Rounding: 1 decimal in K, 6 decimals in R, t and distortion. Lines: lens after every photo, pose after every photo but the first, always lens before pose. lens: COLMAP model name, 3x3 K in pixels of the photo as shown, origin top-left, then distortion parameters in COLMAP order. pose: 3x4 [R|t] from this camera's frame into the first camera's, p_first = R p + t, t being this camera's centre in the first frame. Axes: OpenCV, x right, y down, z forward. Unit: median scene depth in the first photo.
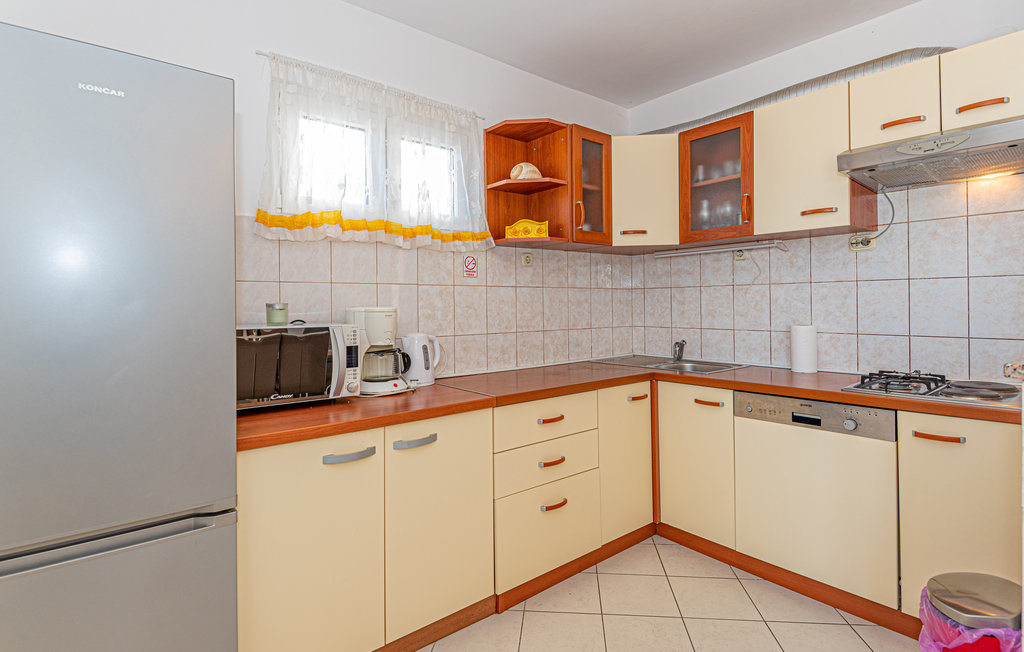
lens RADIAL K [[536.2, 0, 512.0], [0, 536.2, 326.0], [0, 0, 1]] dist [0.000999, -0.000385]
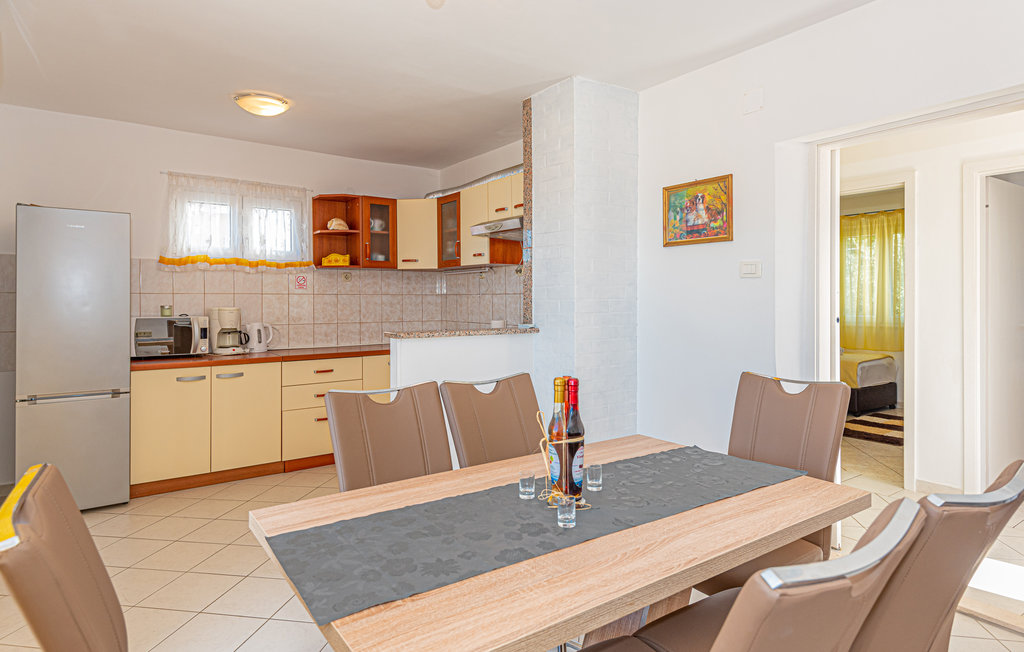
lens RADIAL K [[592.1, 0, 512.0], [0, 592.1, 326.0], [0, 0, 1]] dist [-0.002431, -0.000783]
pose [[0.998903, 0.010759, -0.045570, 0.695151], [-0.010465, 0.999923, 0.006684, 0.003458], [0.045638, -0.006200, 0.998939, -0.829181]]
